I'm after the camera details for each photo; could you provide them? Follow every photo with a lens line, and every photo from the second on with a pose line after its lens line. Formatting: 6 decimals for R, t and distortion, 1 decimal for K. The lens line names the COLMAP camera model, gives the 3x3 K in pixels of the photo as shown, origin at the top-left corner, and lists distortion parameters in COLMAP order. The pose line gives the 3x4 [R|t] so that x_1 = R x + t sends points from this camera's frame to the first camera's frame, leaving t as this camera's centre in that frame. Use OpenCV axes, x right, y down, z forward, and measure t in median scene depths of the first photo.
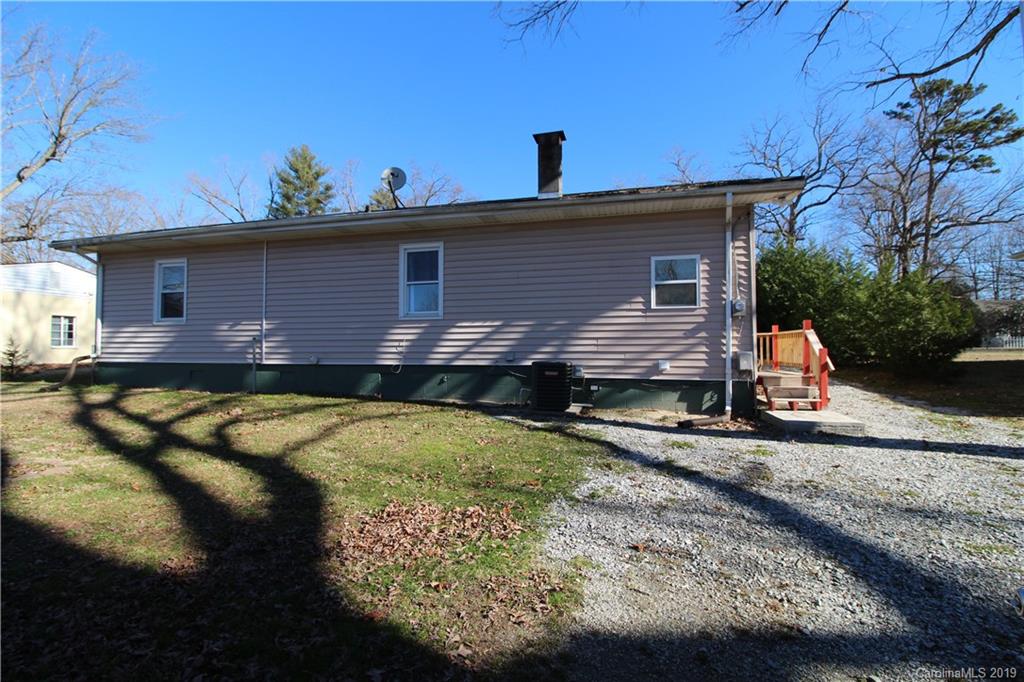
lens RADIAL K [[482.2, 0, 513.2], [0, 482.2, 342.7], [0, 0, 1]] dist [-0.011523, -0.002158]
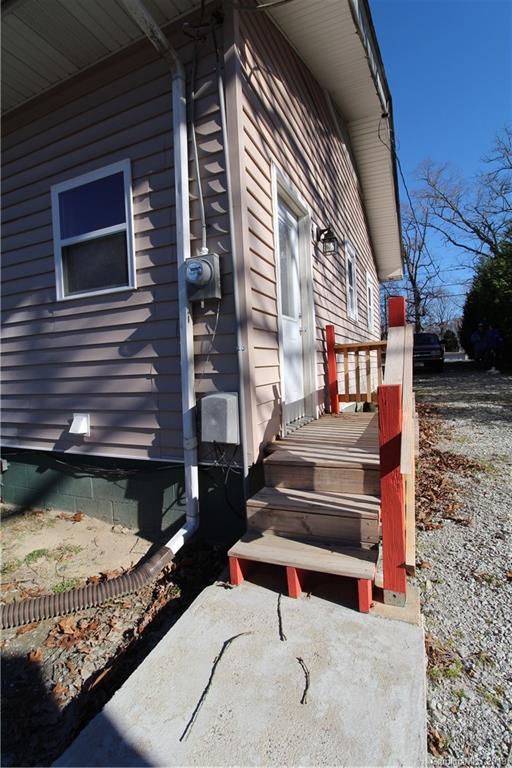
lens RADIAL K [[372.4, 0, 254.2], [0, 372.4, 382.3], [0, 0, 1]] dist [-0.009389, -0.002899]
pose [[0.982636, -0.035975, -0.182025, 0.542881], [0.046250, 0.997548, 0.052521, -0.003796], [0.179690, -0.060028, 0.981890, 0.693410]]
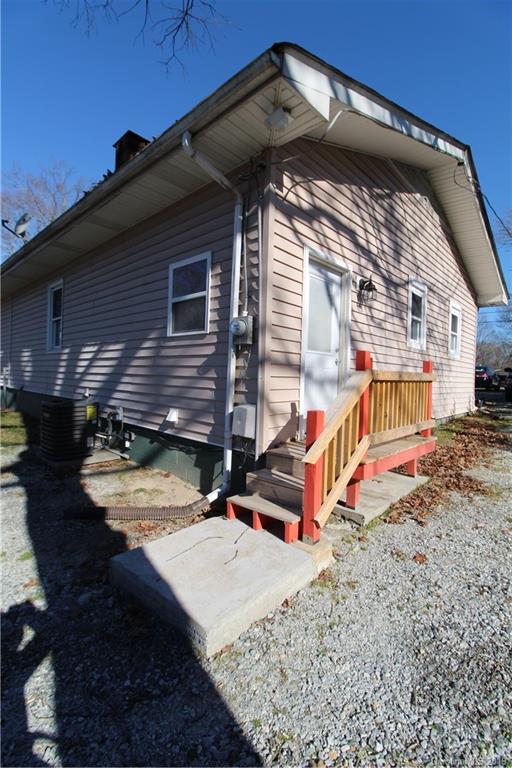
lens RADIAL K [[361.7, 0, 256.1], [0, 361.7, 384.1], [0, 0, 1]] dist [-0.011523, -0.002158]
pose [[0.871467, 0.037506, -0.489019, 0.685999], [-0.023878, 0.999134, 0.034078, -0.021282], [0.489873, -0.018020, 0.871607, 0.598317]]
